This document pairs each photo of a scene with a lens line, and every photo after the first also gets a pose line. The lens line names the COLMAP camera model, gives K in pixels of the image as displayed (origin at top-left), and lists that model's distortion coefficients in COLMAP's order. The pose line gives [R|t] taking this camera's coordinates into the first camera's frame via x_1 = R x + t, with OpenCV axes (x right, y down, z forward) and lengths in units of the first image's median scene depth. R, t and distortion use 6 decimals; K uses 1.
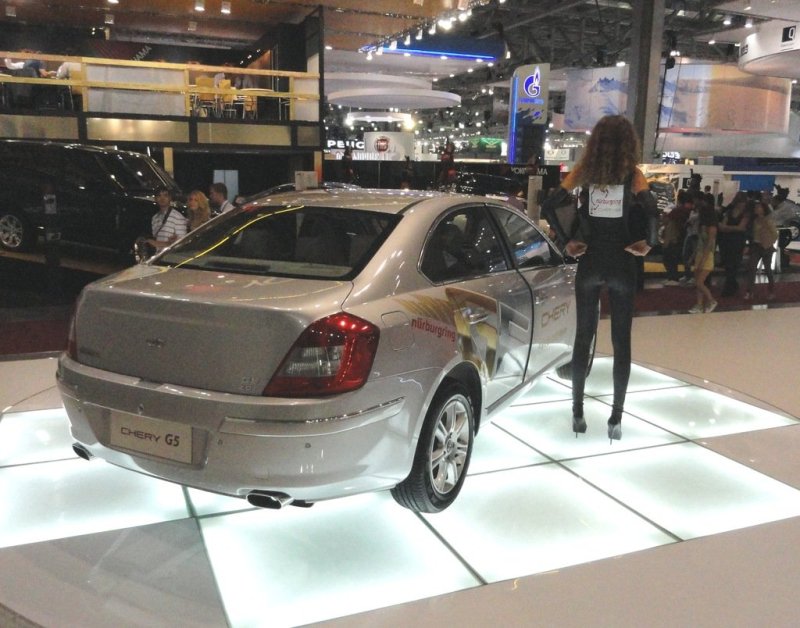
lens RADIAL K [[727.2, 0, 400.6], [0, 727.2, 313.3], [0, 0, 1]] dist [0.005859, 0.003610]
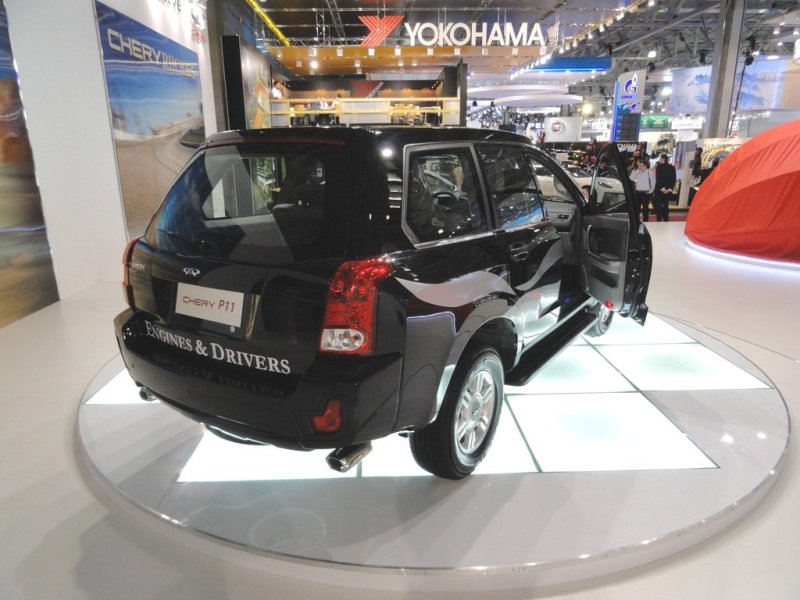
lens RADIAL K [[569.7, 0, 400.2], [0, 569.7, 301.6], [0, 0, 1]] dist [0.002944, 0.004195]
pose [[0.938321, 0.063887, -0.339812, 0.156680], [-0.038500, 0.995975, 0.080941, 0.040490], [0.343616, -0.062866, 0.937004, -0.247316]]
